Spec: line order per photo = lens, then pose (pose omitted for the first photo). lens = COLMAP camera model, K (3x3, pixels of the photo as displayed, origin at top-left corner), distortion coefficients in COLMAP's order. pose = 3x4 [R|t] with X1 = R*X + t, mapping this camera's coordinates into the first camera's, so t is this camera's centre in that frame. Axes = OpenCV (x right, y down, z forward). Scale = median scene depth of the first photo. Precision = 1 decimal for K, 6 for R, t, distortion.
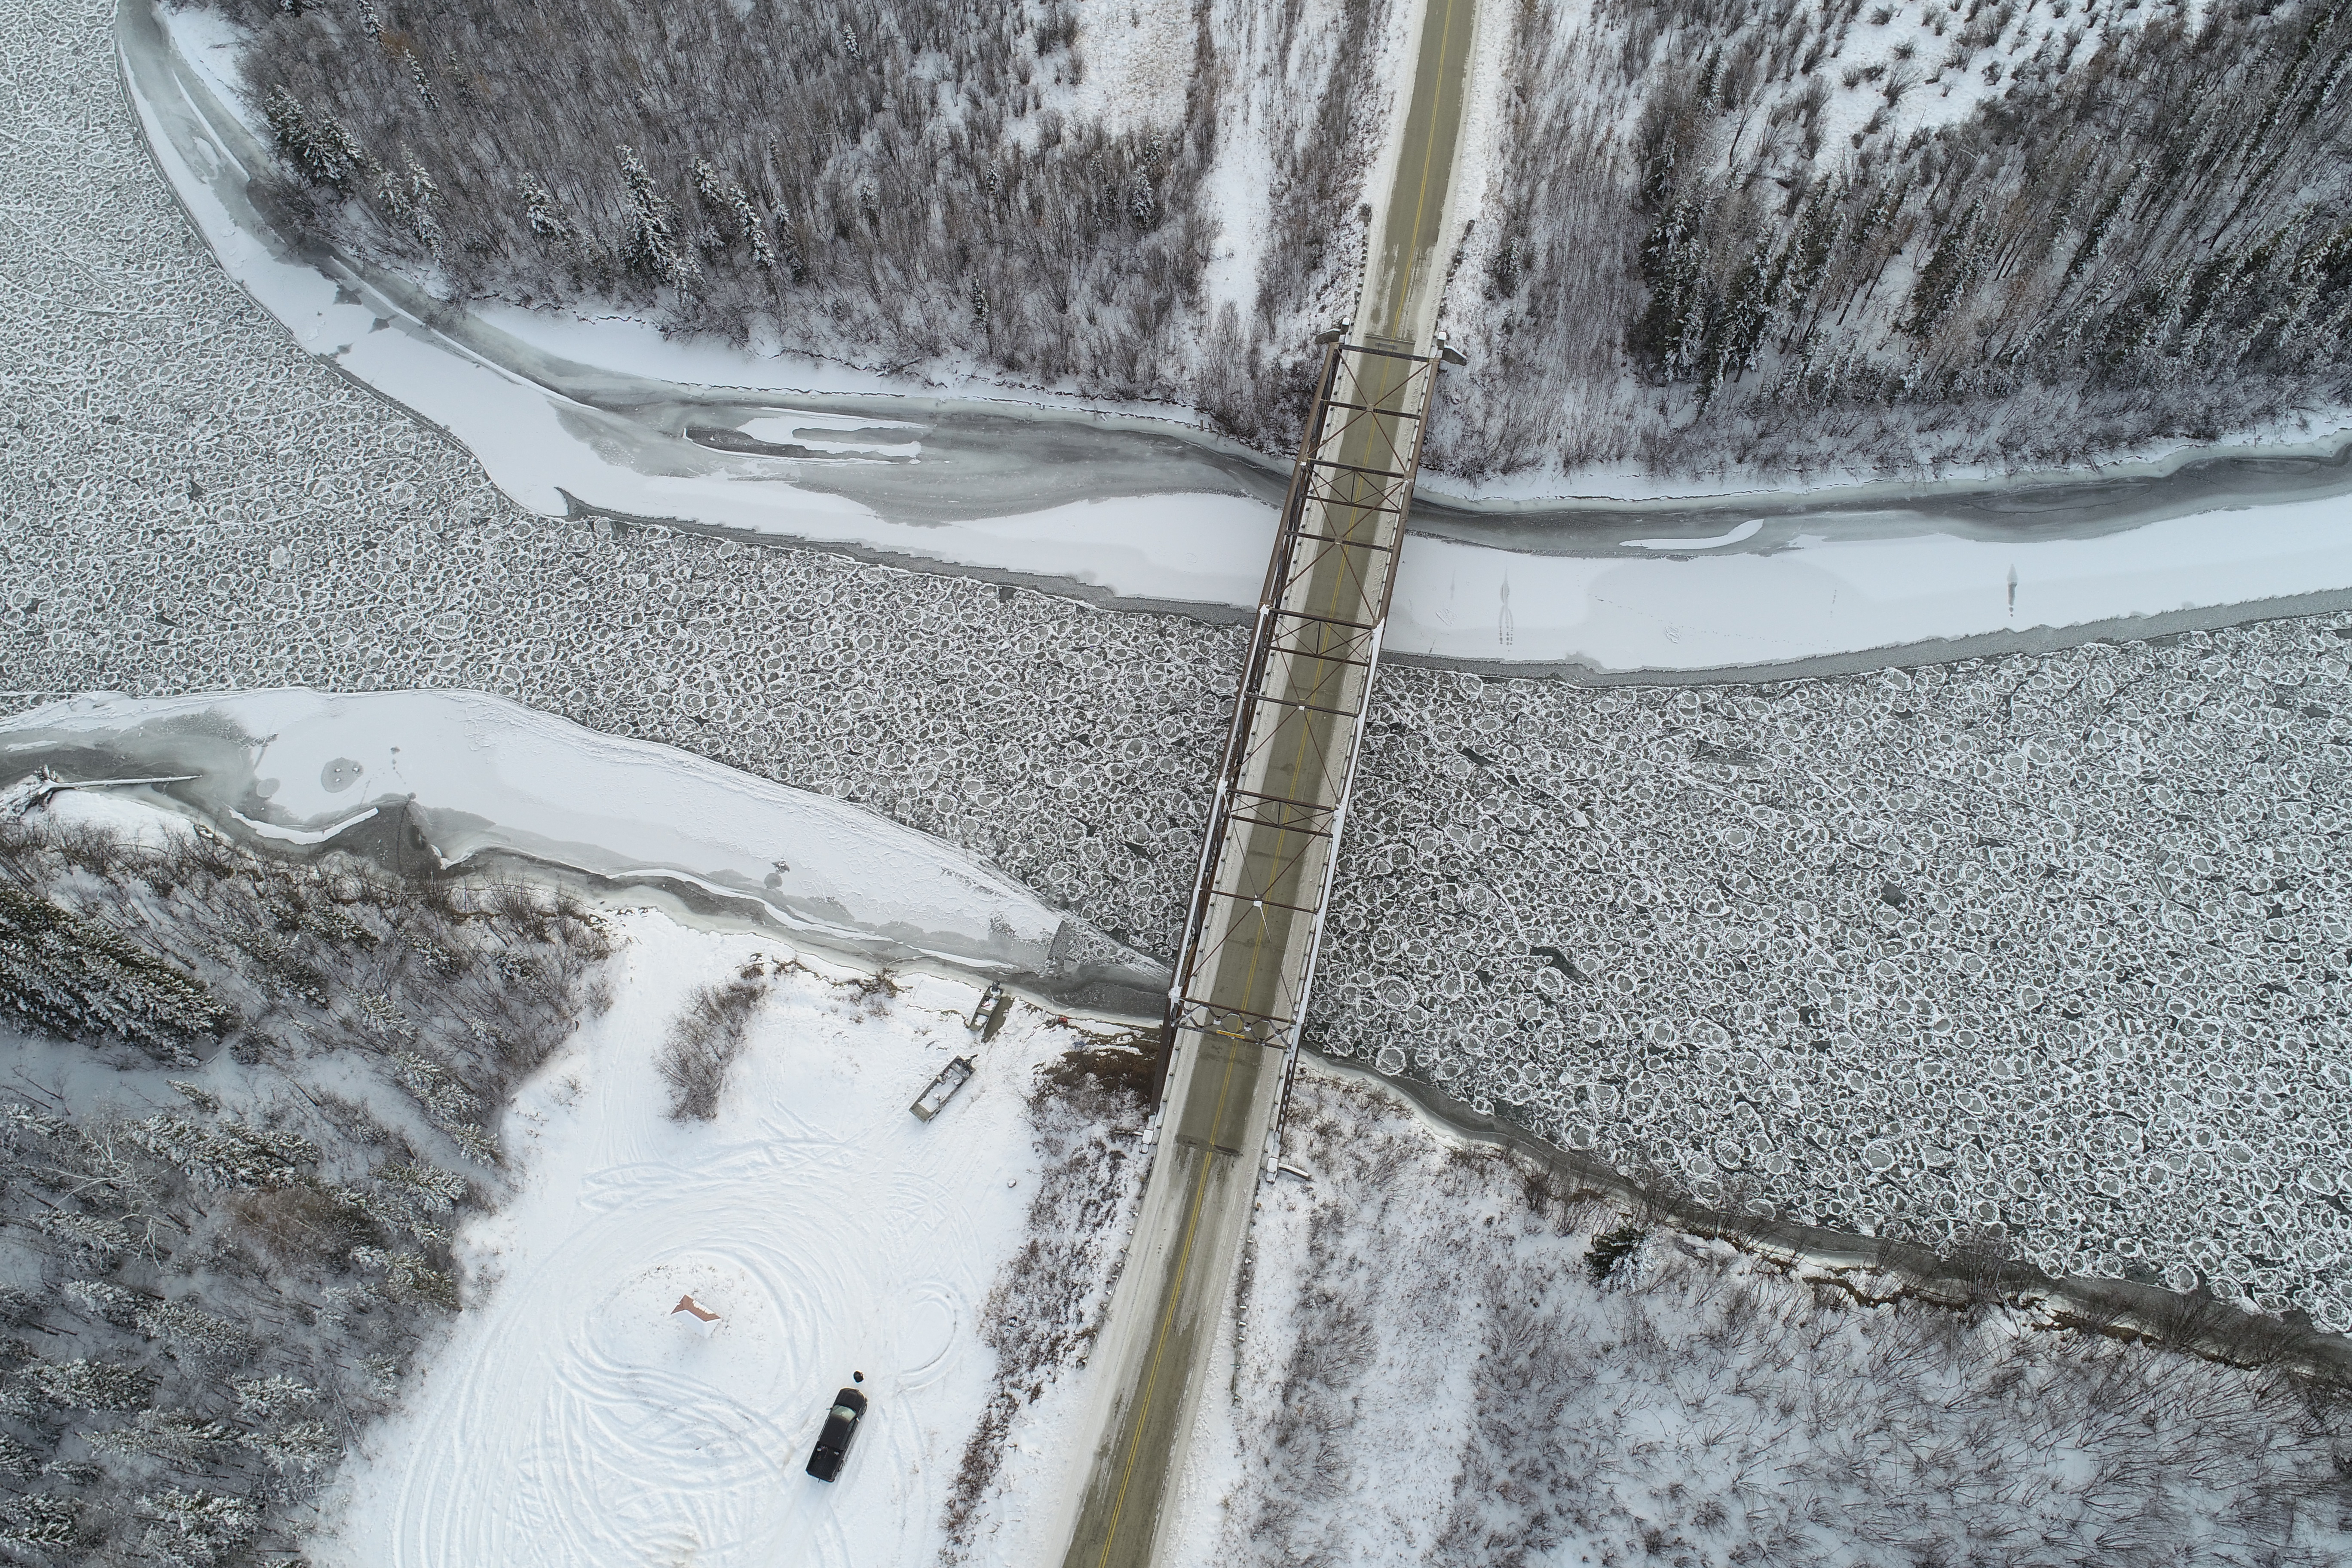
lens RADIAL K [[1568.8, 0, 1178.2], [0, 1568.8, 786.5], [0, 0, 1]] dist [-0.002888, -0.000716]
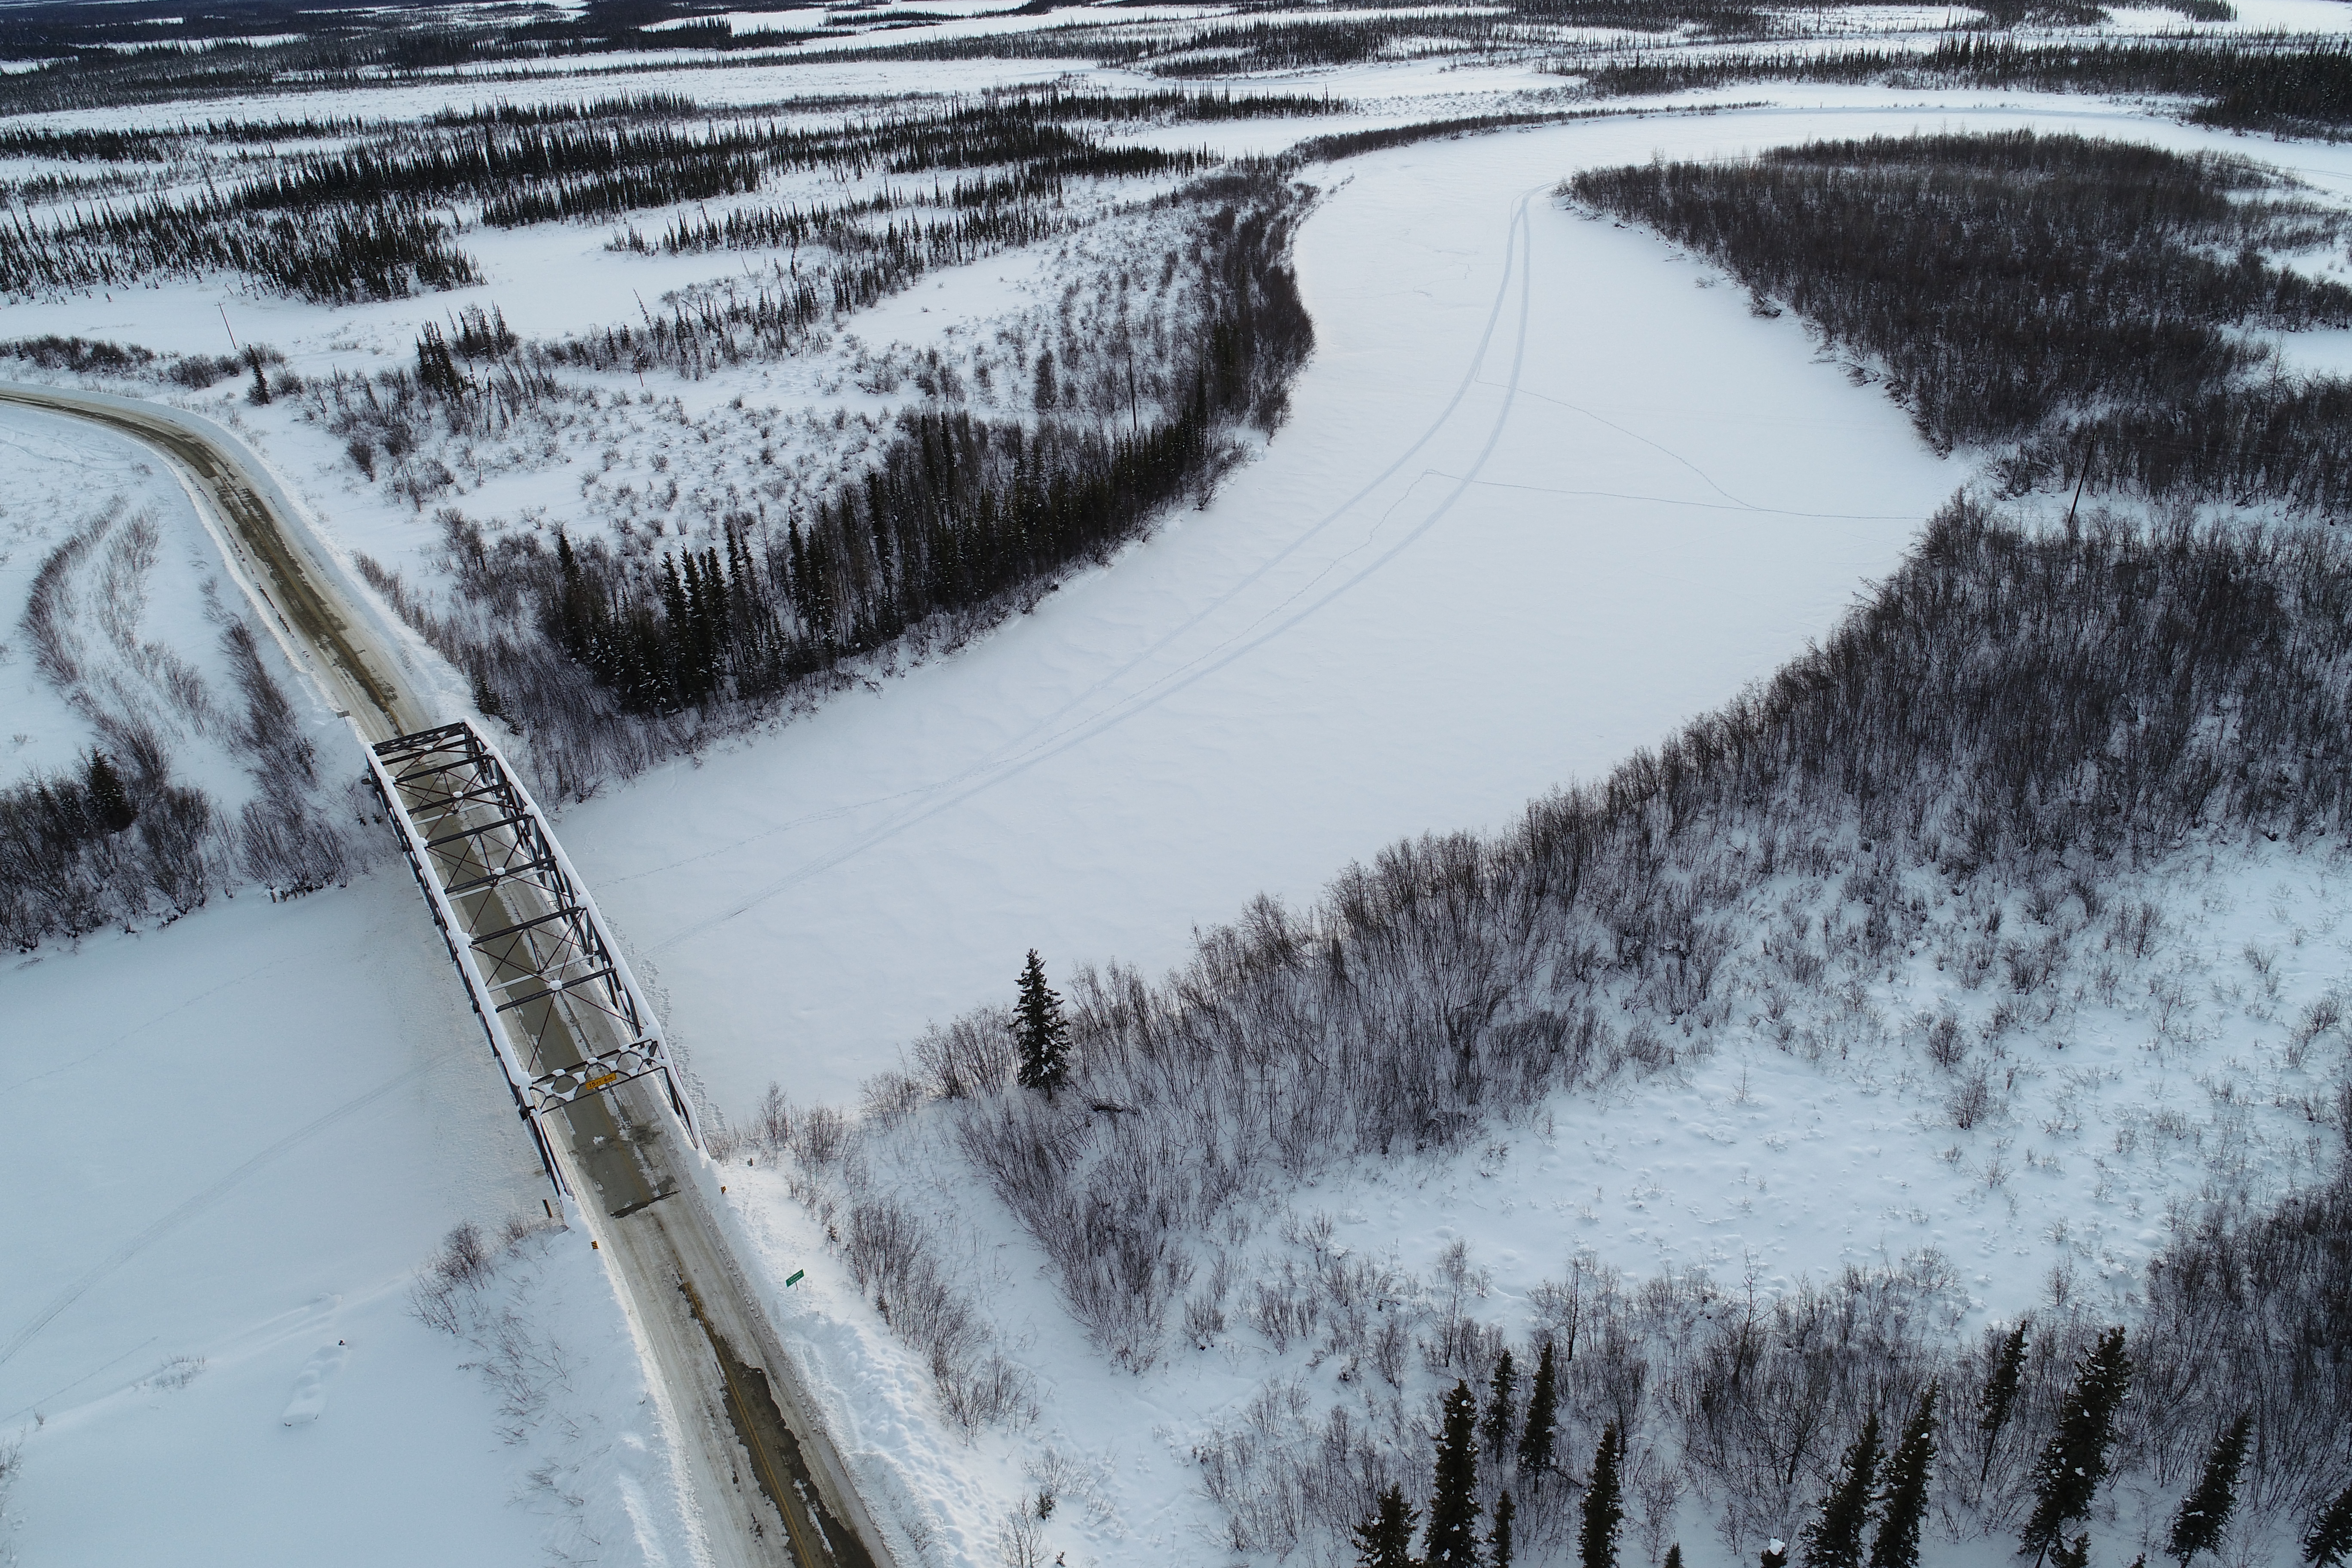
lens RADIAL K [[1568.8, 0, 1178.2], [0, 1568.8, 786.5], [0, 0, 1]] dist [-0.002888, -0.000716]
pose [[0.688549, -0.349967, 0.635156, -0.209839], [0.651203, 0.683796, -0.329178, 0.453701], [-0.319115, 0.640270, 0.698727, 0.077472]]
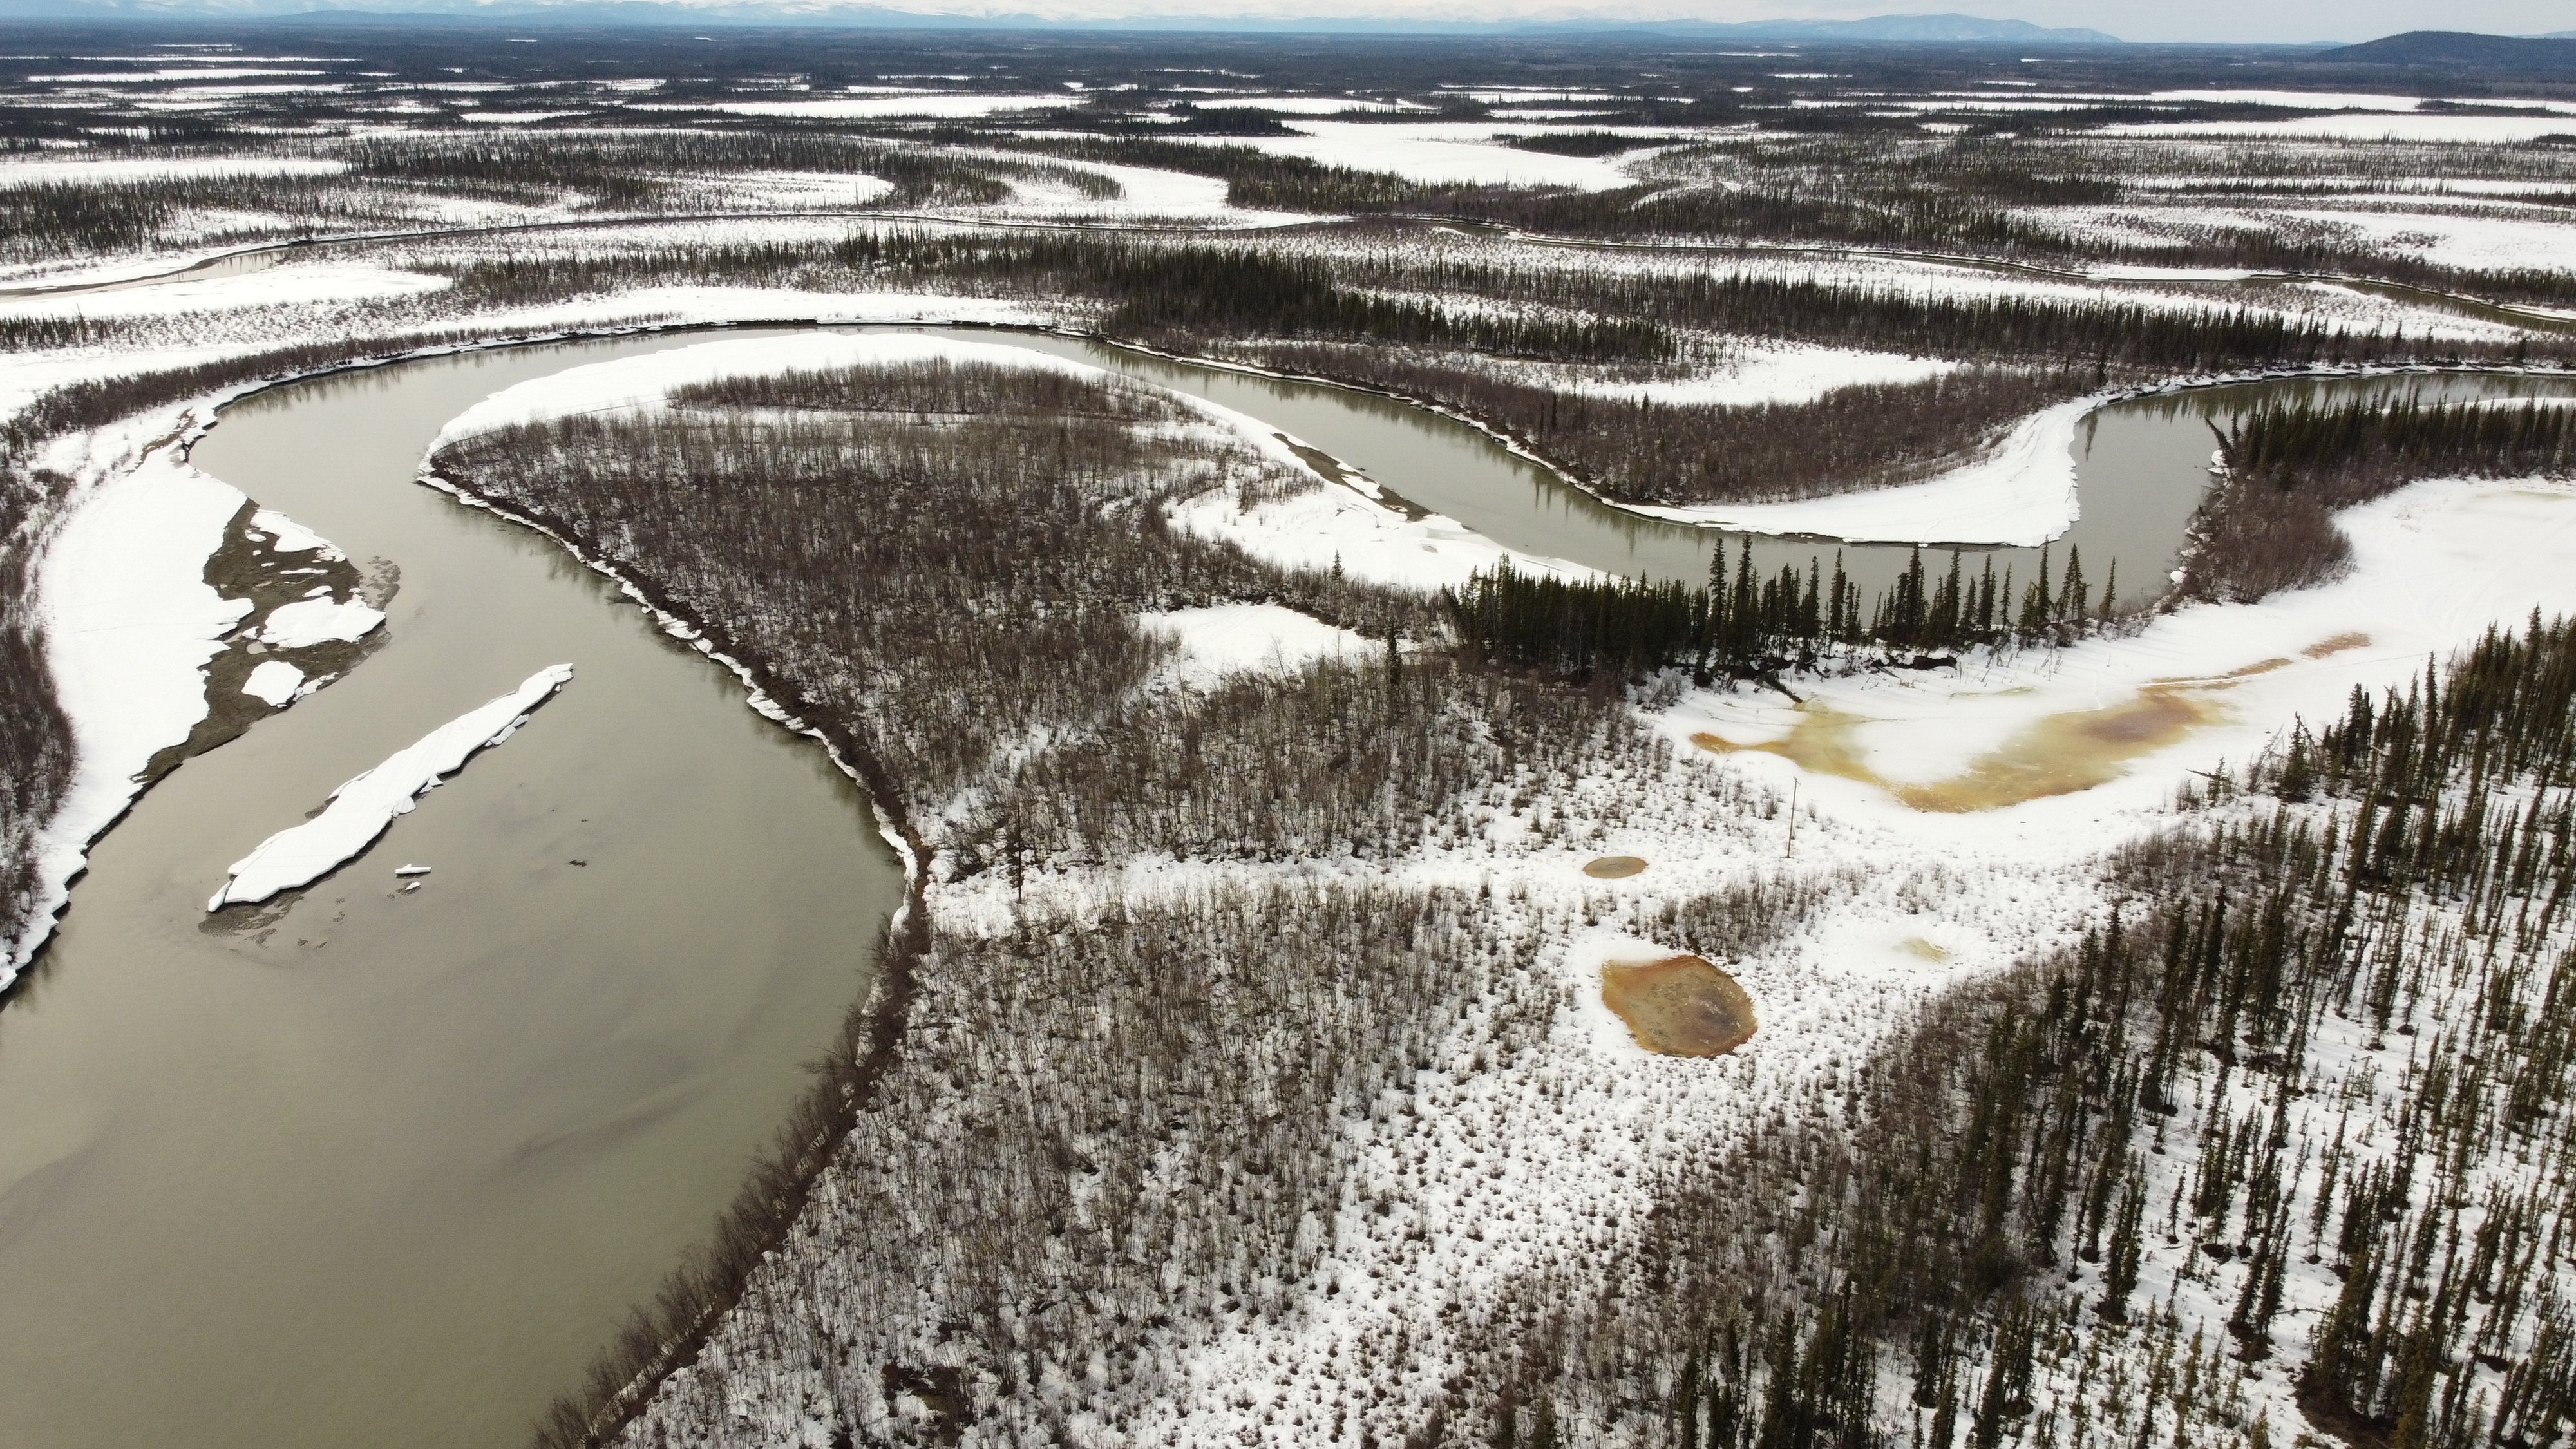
lens RADIAL K [[1942.8, 0, 1283.2], [0, 1942.8, 717.6], [0, 0, 1]] dist [0.006920, -0.008894]
pose [[0.146934, -0.309001, 0.939643, -0.137042], [0.867096, 0.497355, 0.027965, 0.418179], [-0.475977, 0.810652, 0.341012, -0.156219]]
